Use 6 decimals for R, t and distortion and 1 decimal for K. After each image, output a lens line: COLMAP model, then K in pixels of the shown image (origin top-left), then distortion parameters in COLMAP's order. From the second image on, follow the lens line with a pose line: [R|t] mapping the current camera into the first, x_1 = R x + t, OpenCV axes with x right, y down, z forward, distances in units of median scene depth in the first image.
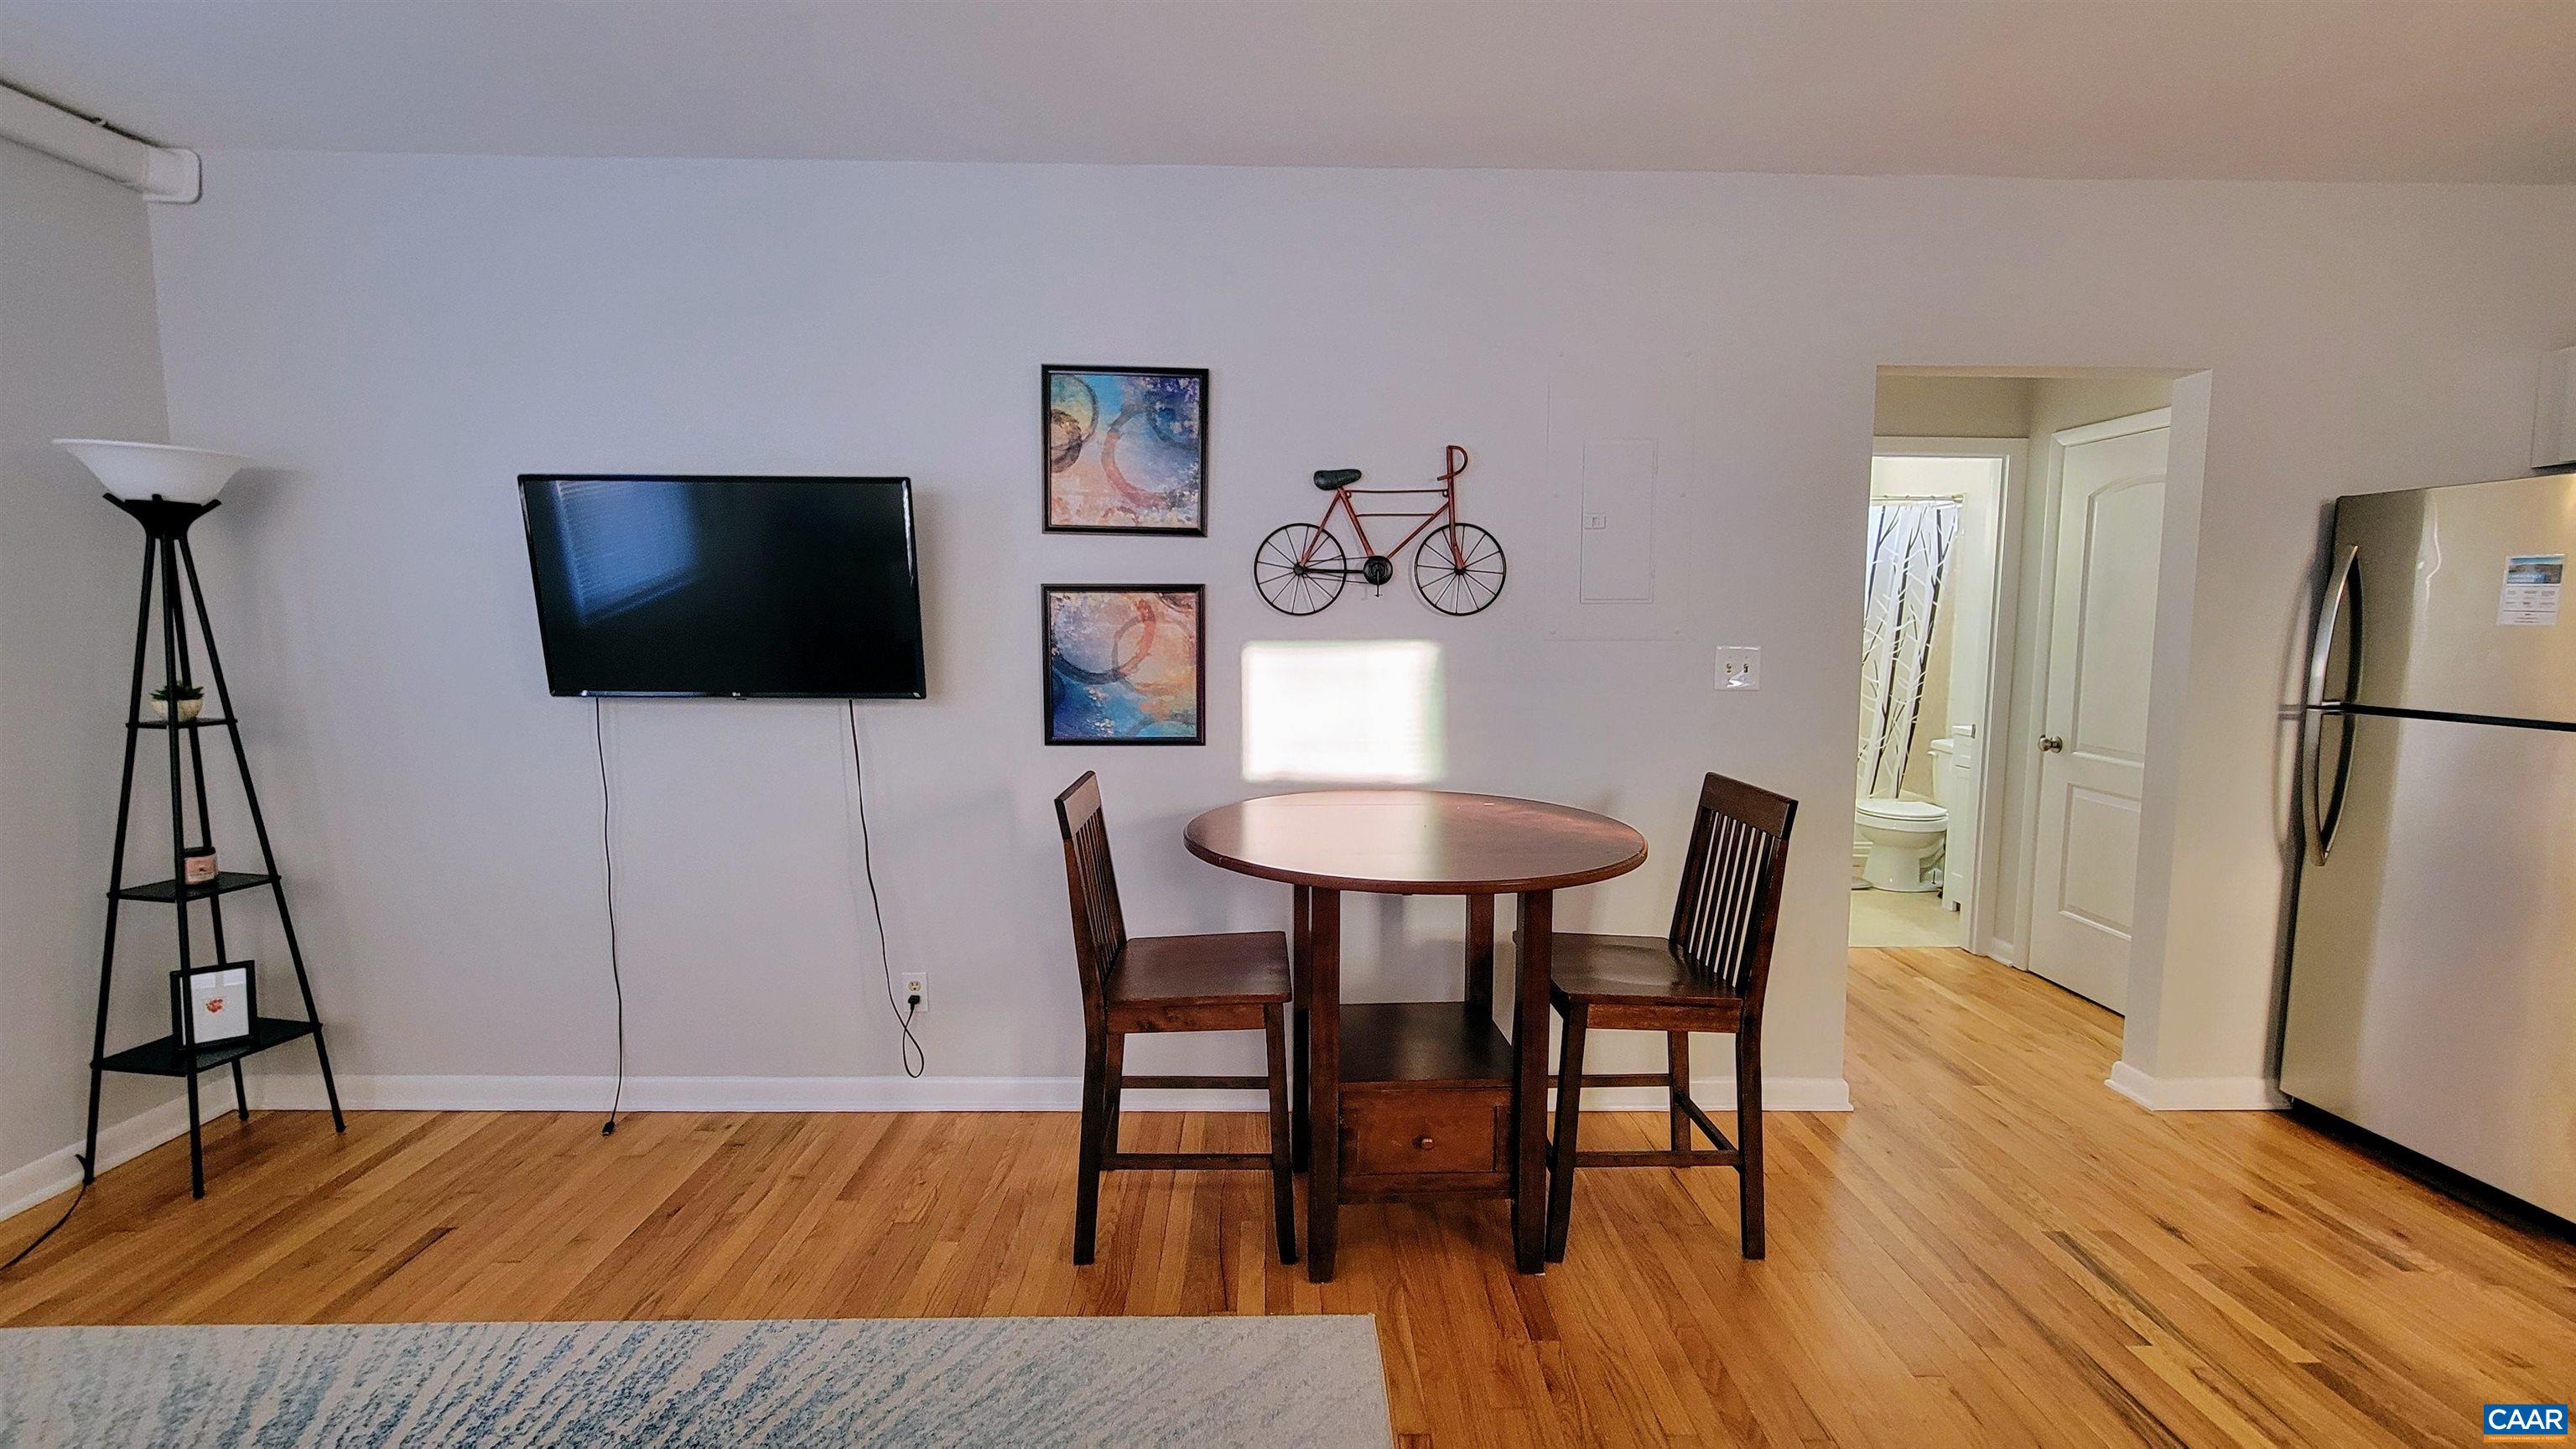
lens RADIAL K [[1053.6, 0, 1277.3], [0, 1053.6, 726.4], [0, 0, 1]] dist [-0.000361, 0.000724]
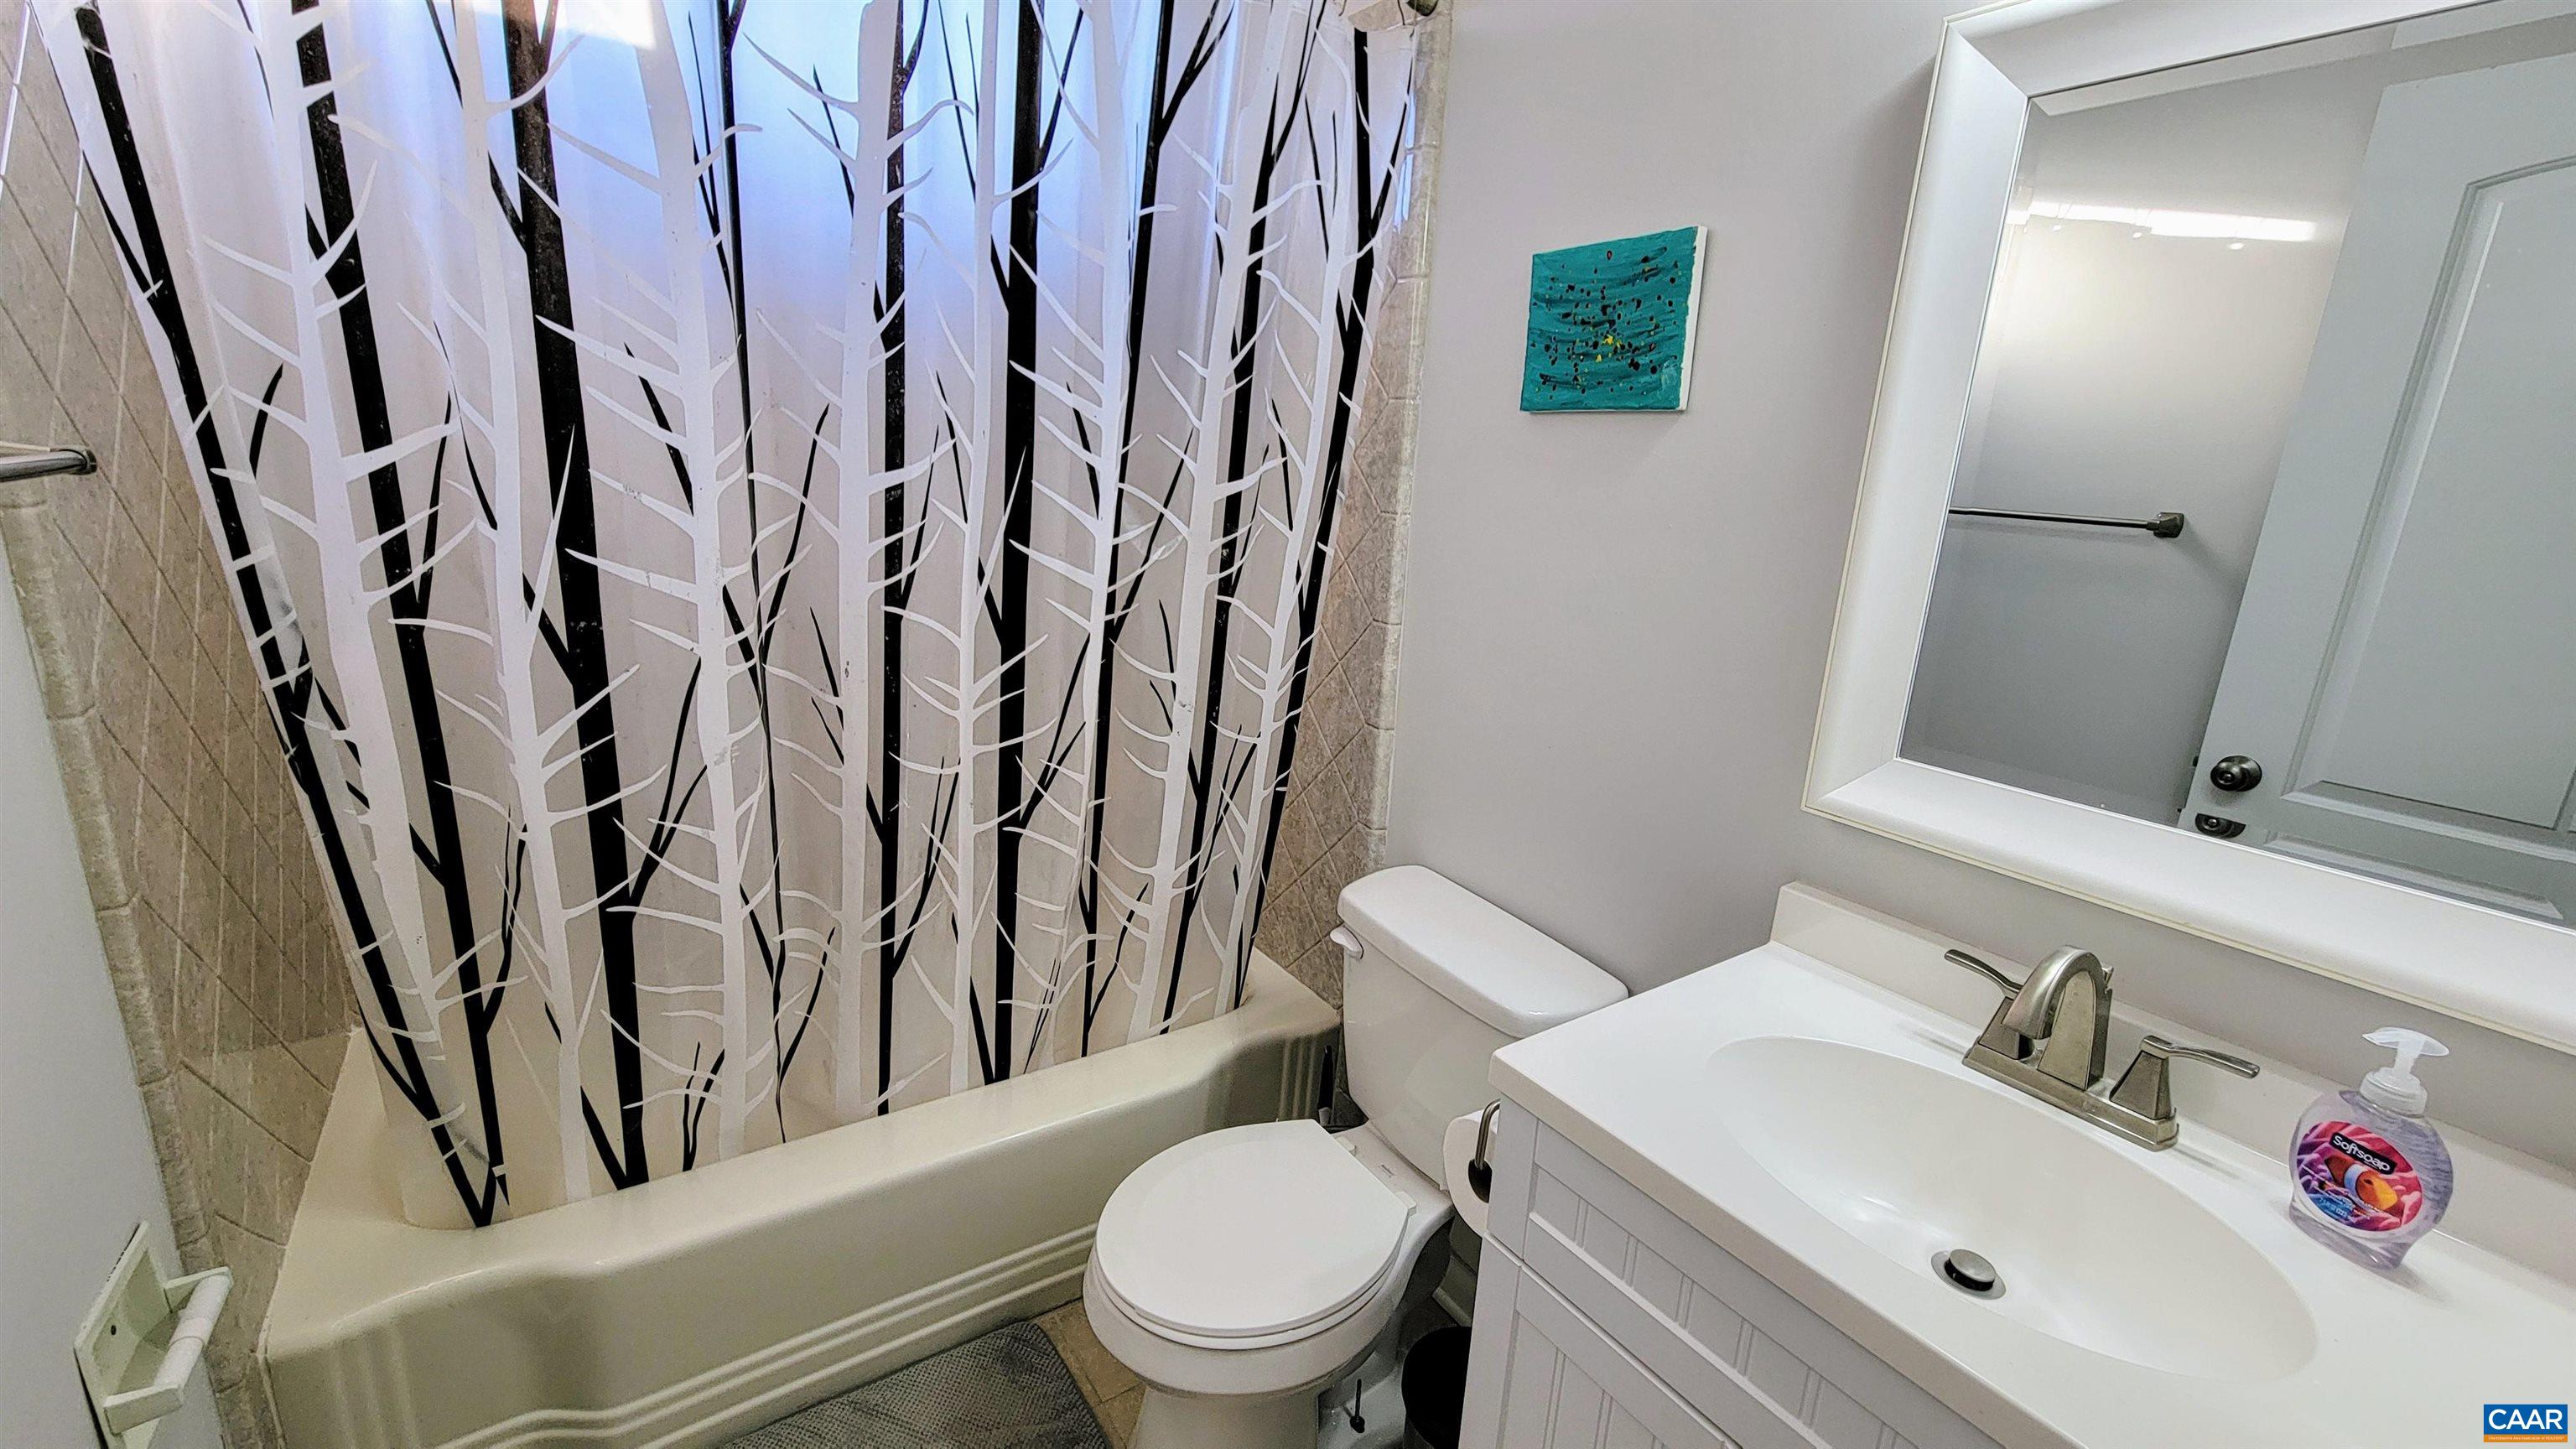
lens RADIAL K [[1053.6, 0, 1285.2], [0, 1053.6, 717.7], [0, 0, 1]] dist [-0.000361, 0.000724]
pose [[0.838237, -0.084448, 0.538727, 0.449826], [0.003526, 0.988755, 0.149506, -0.074456], [-0.545295, -0.123422, 0.829109, 0.761460]]
